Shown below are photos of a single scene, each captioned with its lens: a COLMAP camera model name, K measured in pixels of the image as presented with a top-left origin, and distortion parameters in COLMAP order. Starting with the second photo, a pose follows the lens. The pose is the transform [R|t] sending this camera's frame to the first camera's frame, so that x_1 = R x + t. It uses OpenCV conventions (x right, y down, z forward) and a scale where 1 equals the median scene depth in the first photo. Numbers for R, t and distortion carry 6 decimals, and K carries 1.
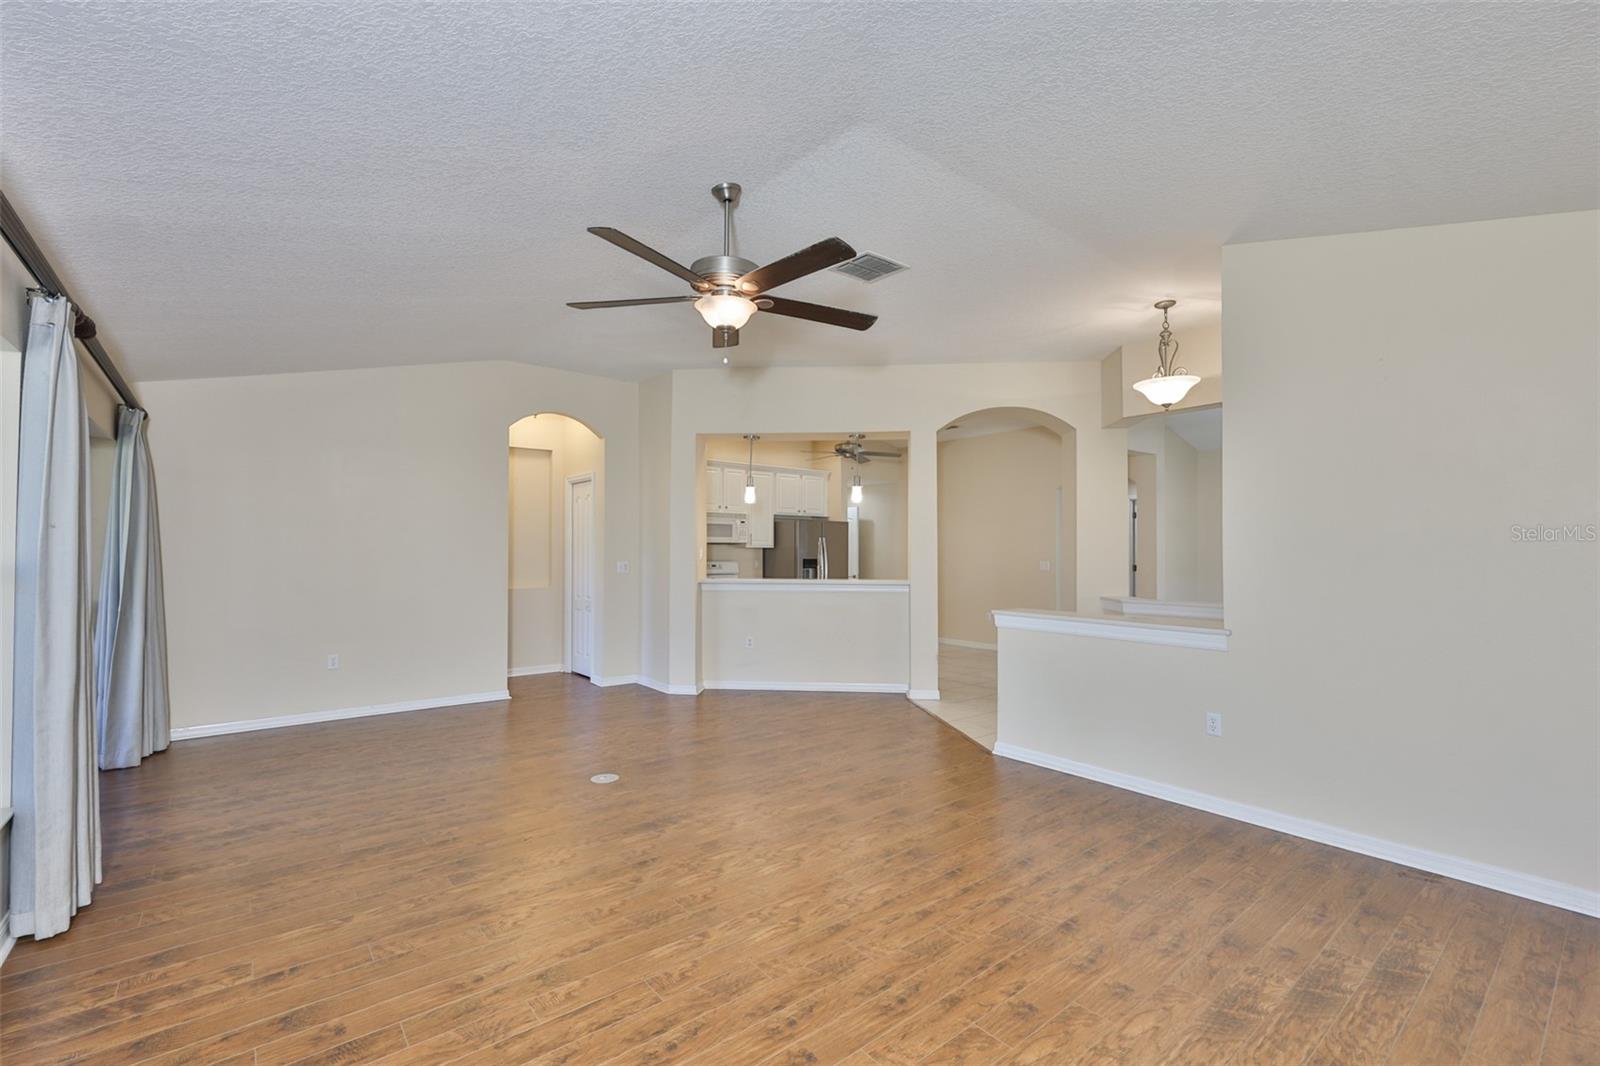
lens RADIAL K [[685.9, 0, 815.6], [0, 685.9, 549.8], [0, 0, 1]] dist [-0.001964, 0.000535]
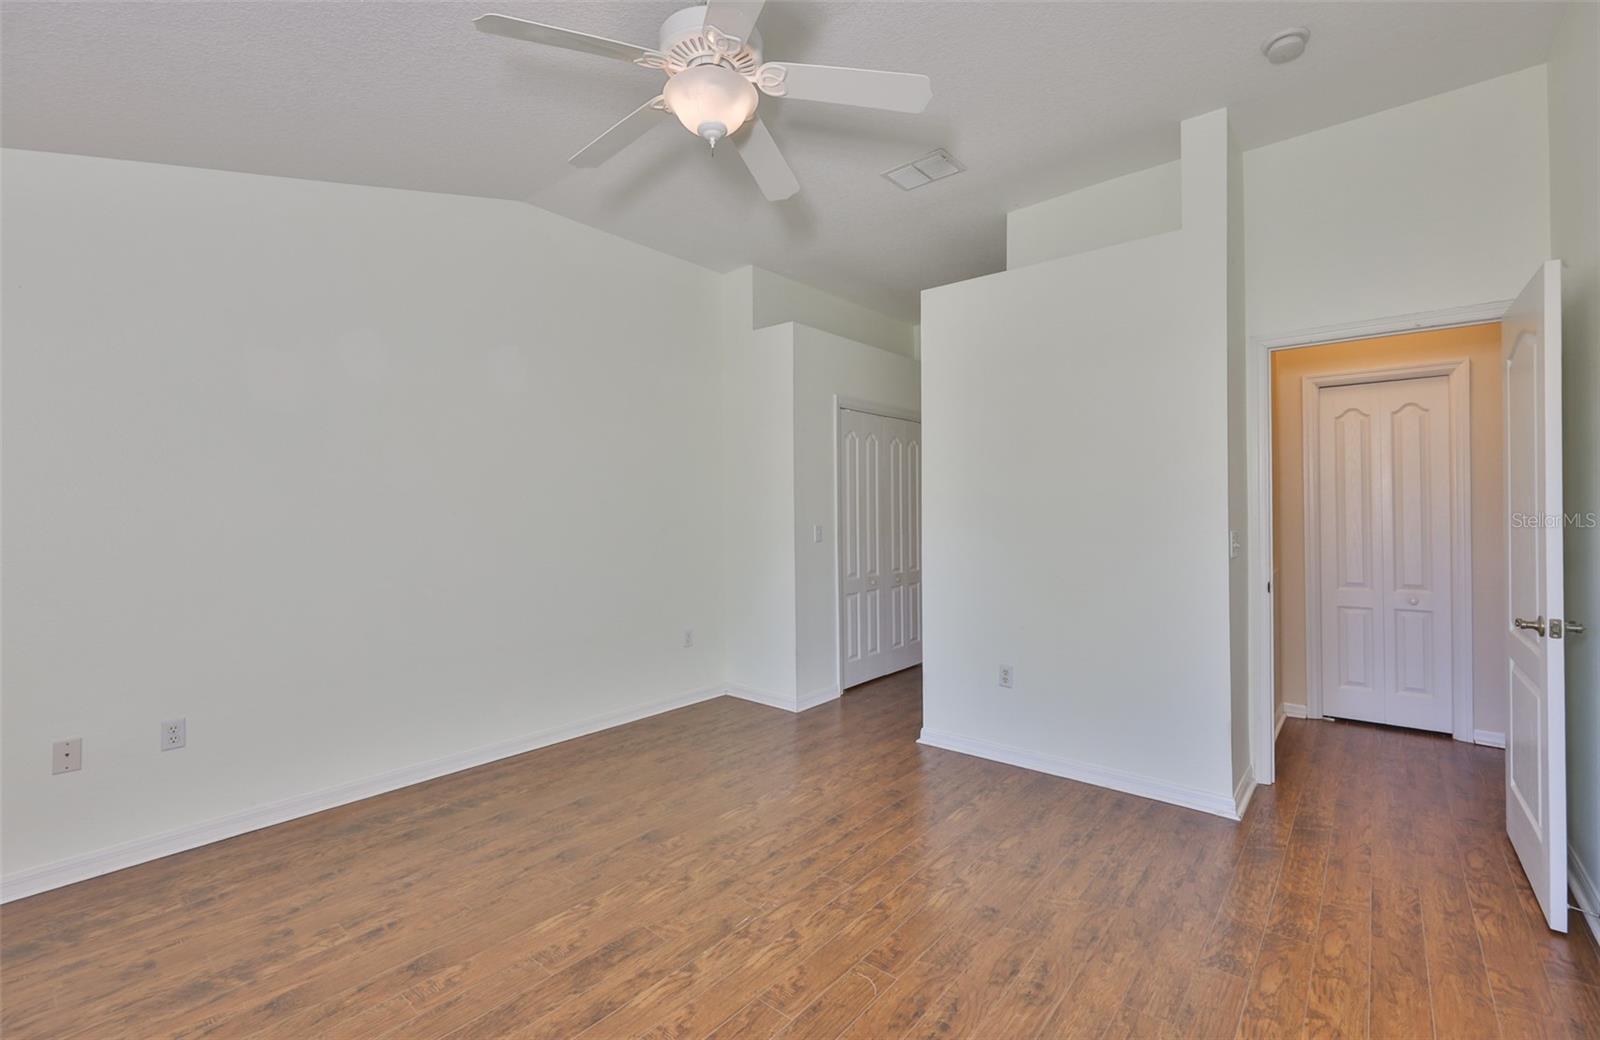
lens RADIAL K [[680.9, 0, 815.9], [0, 680.9, 508.3], [0, 0, 1]] dist [-0.006659, 0.000701]
pose [[0.983541, -0.009350, 0.180440, -0.008038], [0.008987, 0.999956, 0.002831, 0.000072], [-0.180459, -0.001162, 0.983582, -0.002325]]
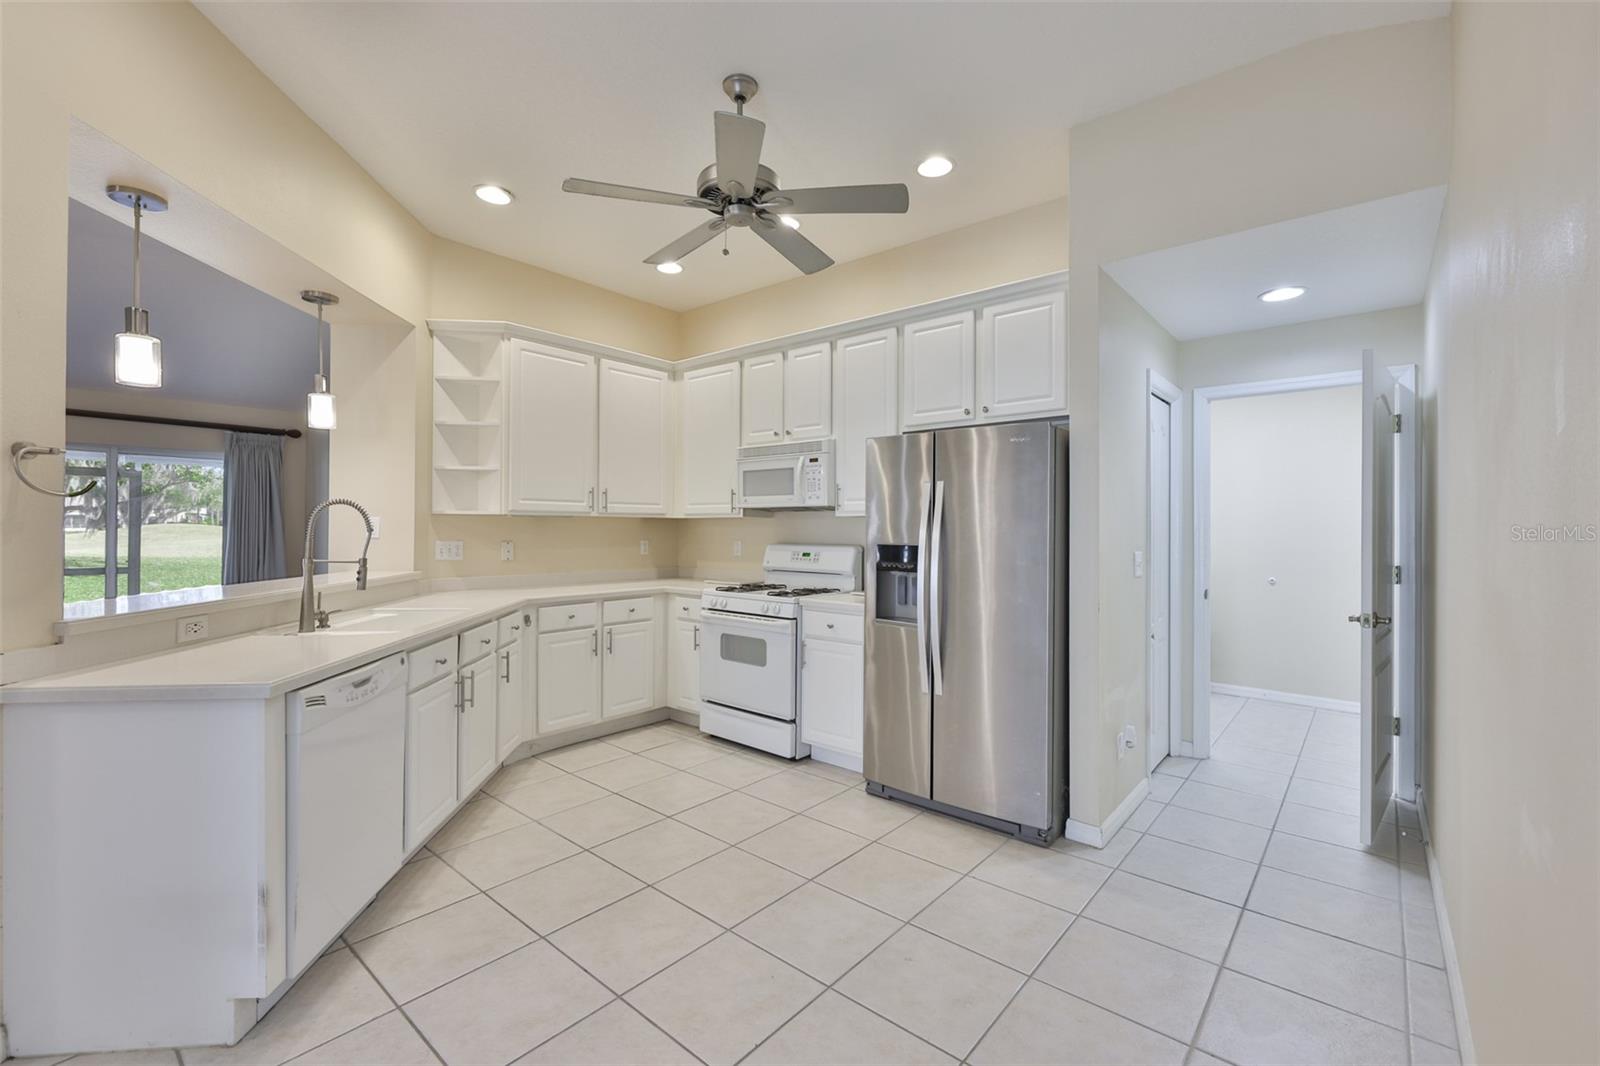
lens RADIAL K [[685.9, 0, 808.2], [0, 685.9, 526.5], [0, 0, 1]] dist [-0.001964, 0.000535]
pose [[0.158034, -0.006690, -0.987411, 0.812176], [0.000869, 0.999978, -0.006636, 0.015211], [0.987433, 0.000190, 0.158036, 2.224544]]
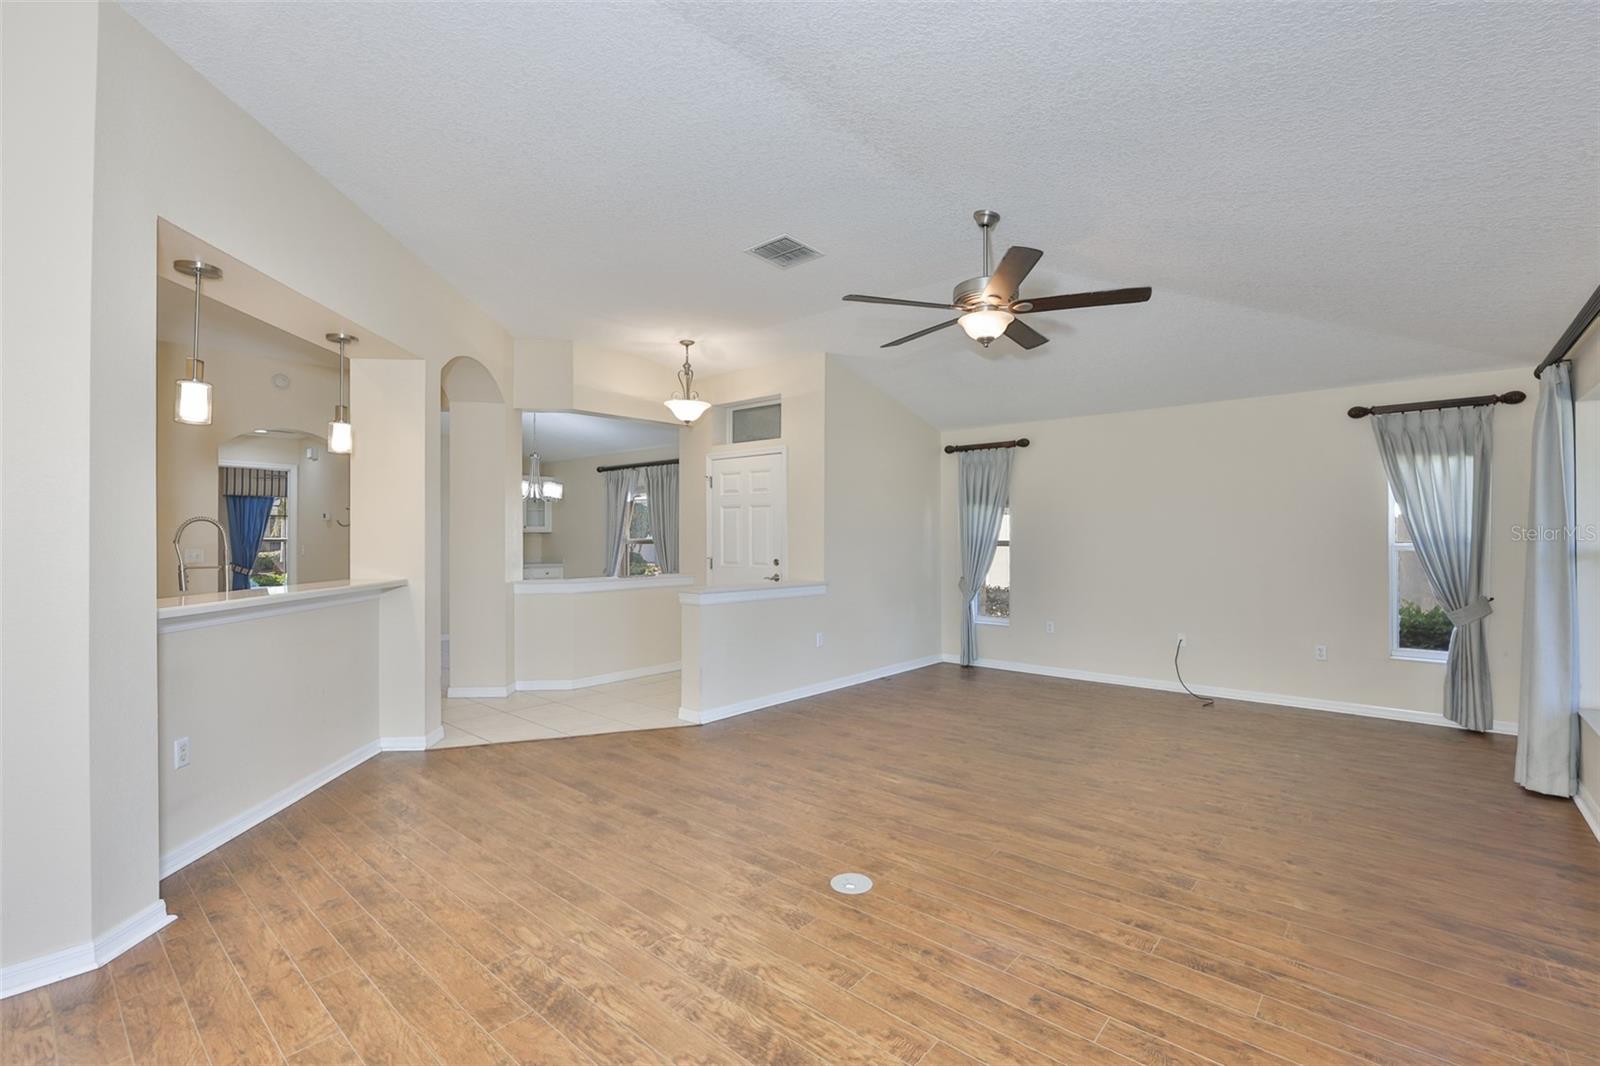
lens RADIAL K [[685.9, 0, 800.7], [0, 685.9, 537.8], [0, 0, 1]] dist [-0.001964, 0.000535]
pose [[-0.140368, -0.002892, 0.990095, -0.989755], [0.000209, 0.999996, 0.002950, 0.000039], [-0.990099, 0.000621, -0.140366, 1.186721]]
